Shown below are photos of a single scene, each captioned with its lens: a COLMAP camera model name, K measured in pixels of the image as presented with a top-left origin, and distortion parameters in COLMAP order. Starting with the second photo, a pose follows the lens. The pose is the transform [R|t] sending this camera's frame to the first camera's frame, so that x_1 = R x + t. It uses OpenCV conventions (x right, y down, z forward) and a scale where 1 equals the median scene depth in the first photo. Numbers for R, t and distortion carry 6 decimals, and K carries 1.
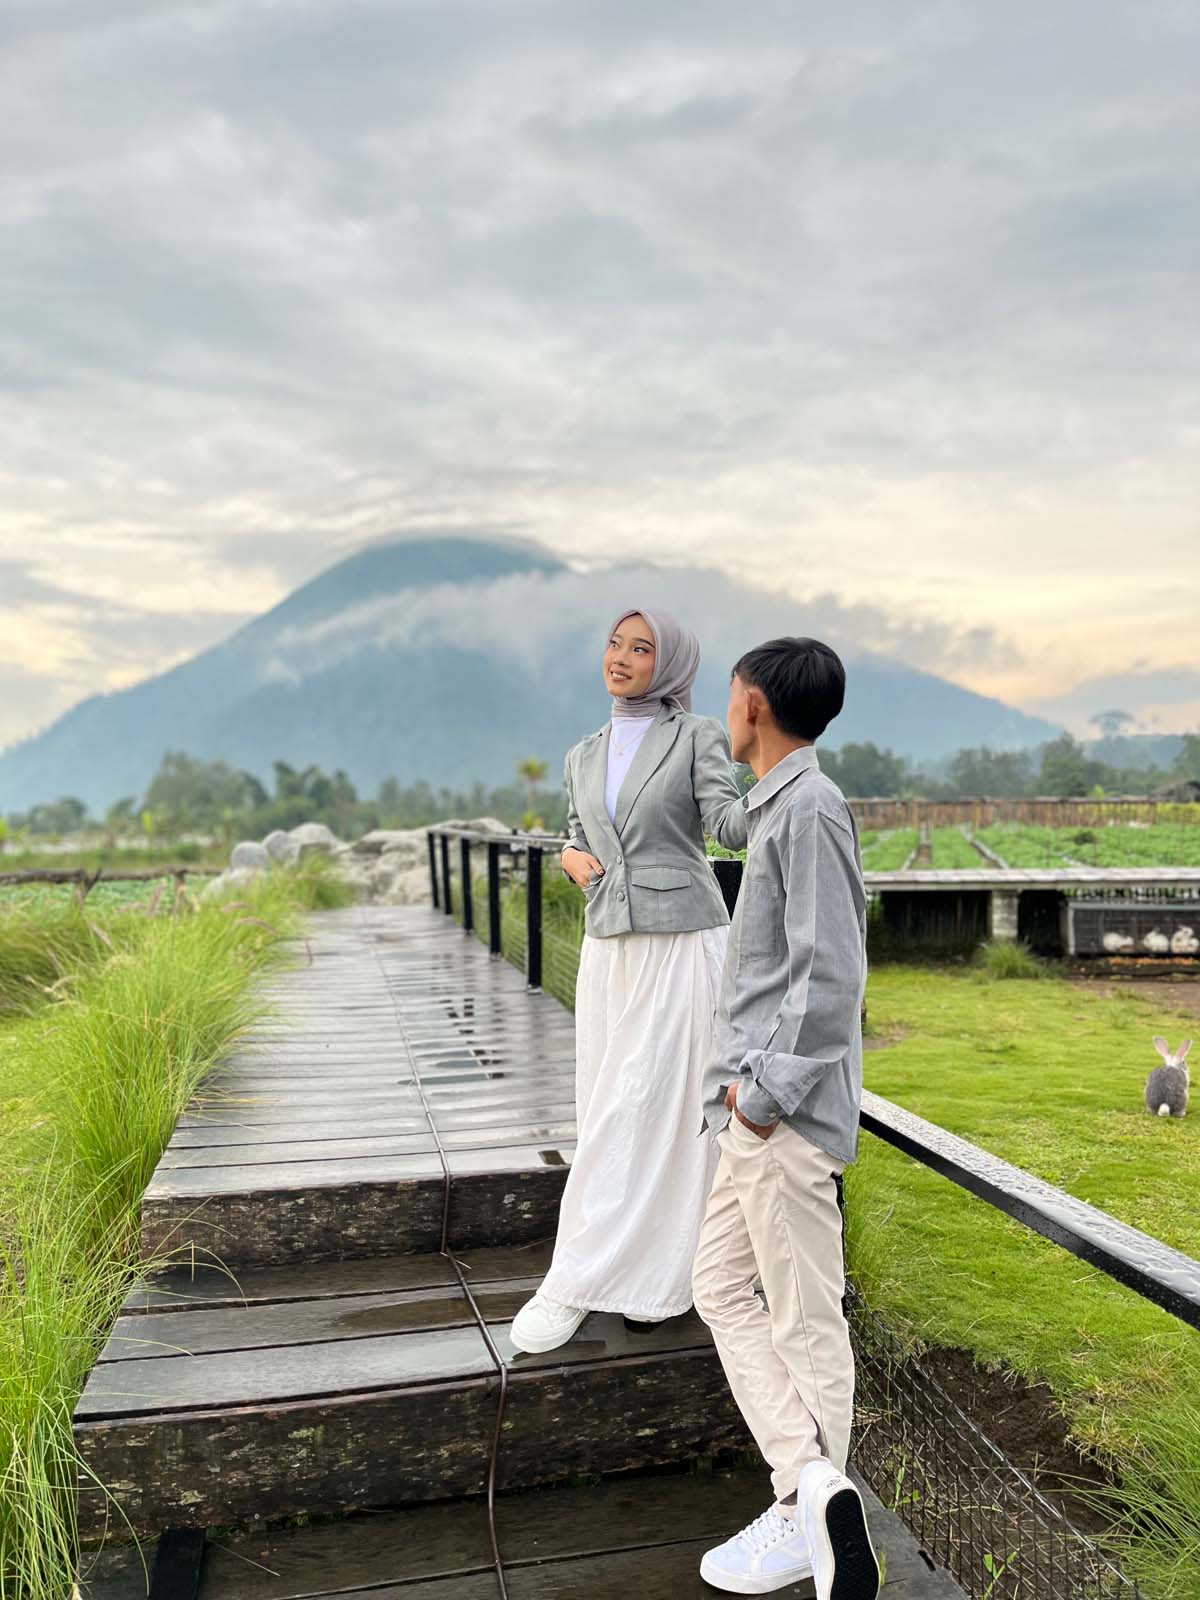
lens RADIAL K [[1193.1, 0, 600.0], [0, 1193.1, 800.0], [0, 0, 1]] dist [0.062155, -0.116749]
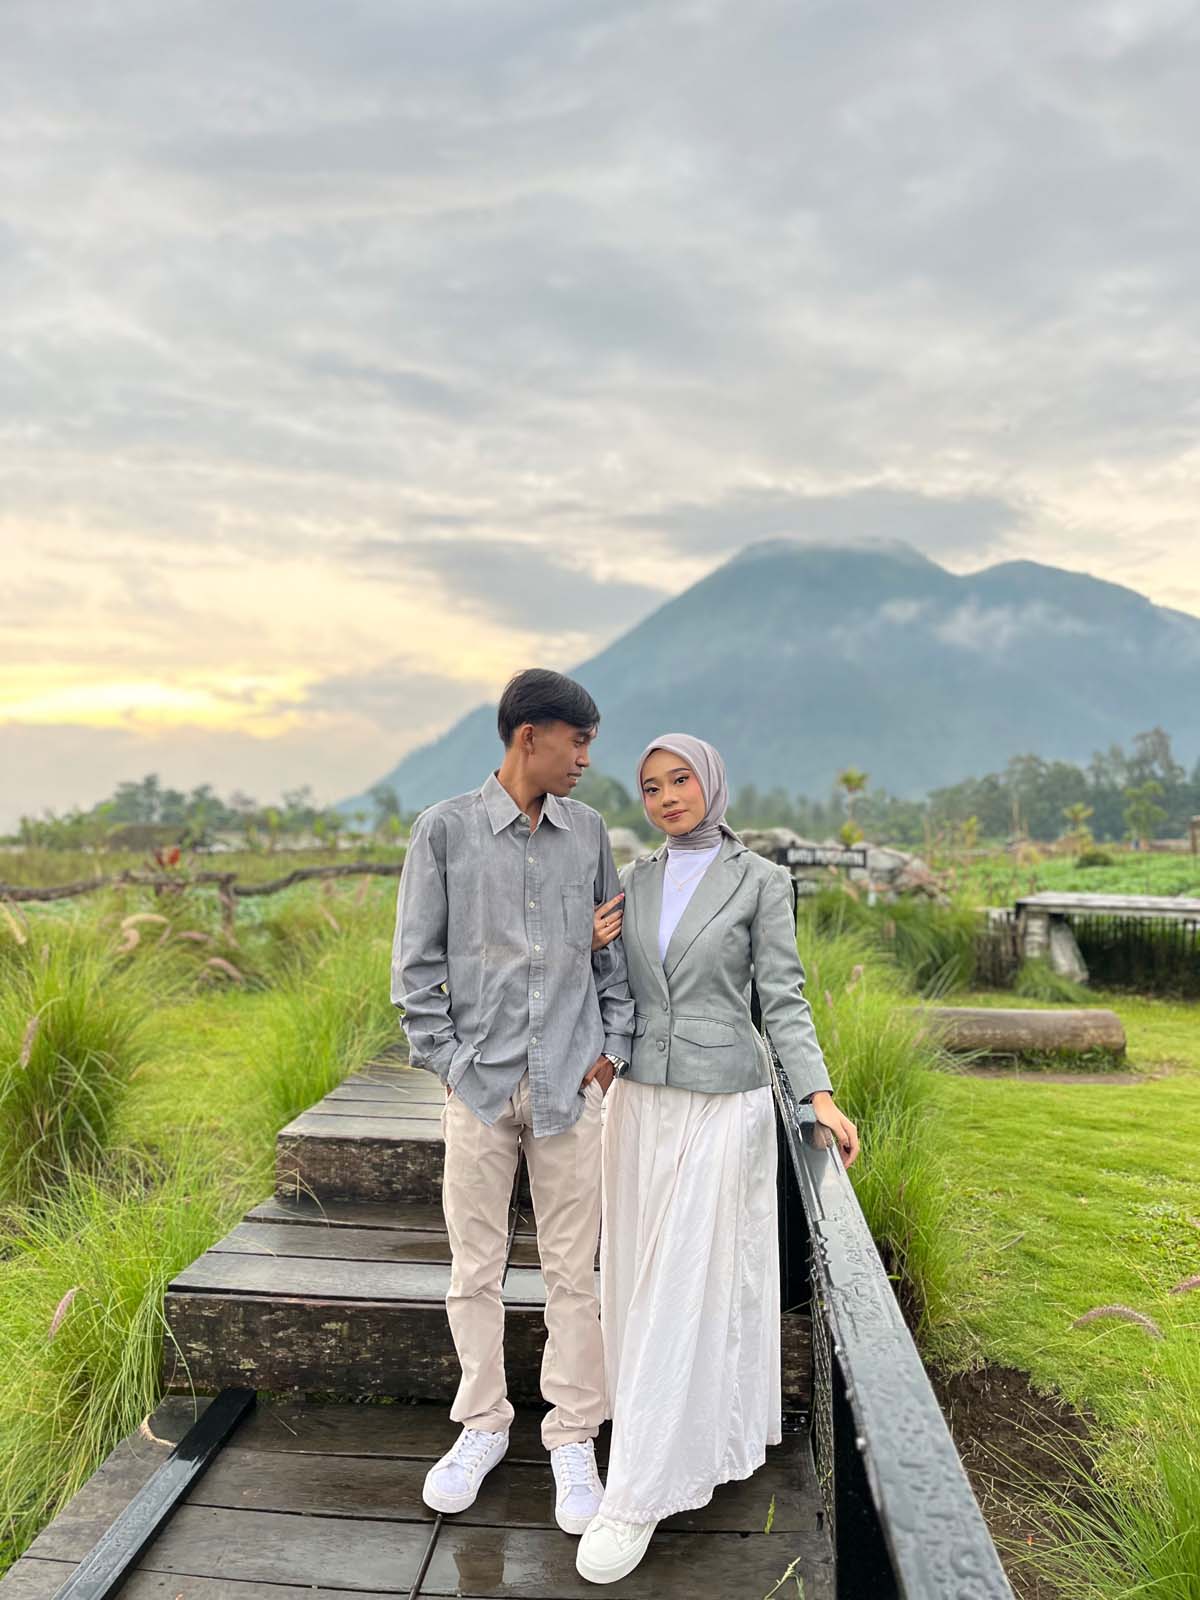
lens RADIAL K [[1213.5, 0, 612.6], [0, 1213.5, 798.6], [0, 0, 1]] dist [0.000889, 0.002280]
pose [[0.956417, 0.020705, -0.291269, 0.318330], [-0.022610, 0.999739, -0.003176, -0.016703], [0.291127, 0.009623, 0.956636, -0.099785]]
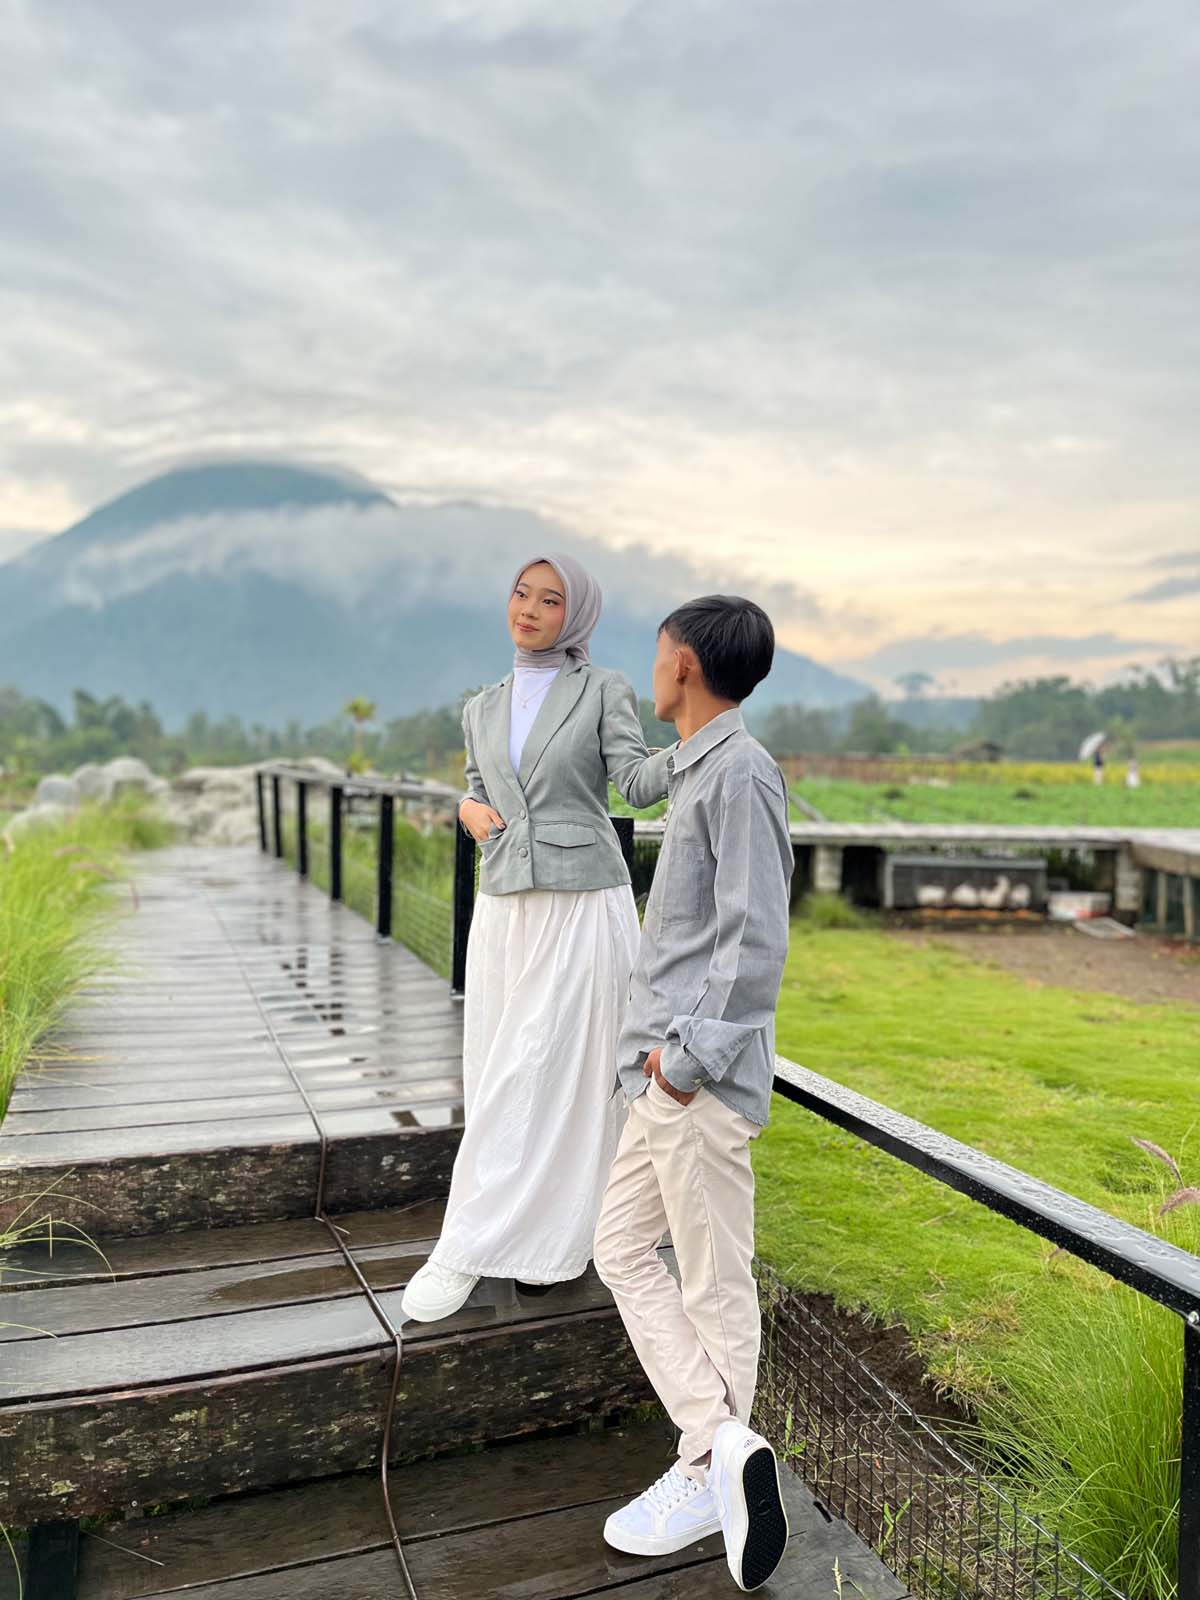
lens RADIAL K [[1193.1, 0, 600.0], [0, 1193.1, 800.0], [0, 0, 1]] dist [0.062155, -0.116749]
pose [[0.988362, 0.026054, 0.149873, -0.065943], [-0.032943, 0.998503, 0.043669, -0.006528], [-0.148510, -0.048098, 0.987740, 0.036477]]
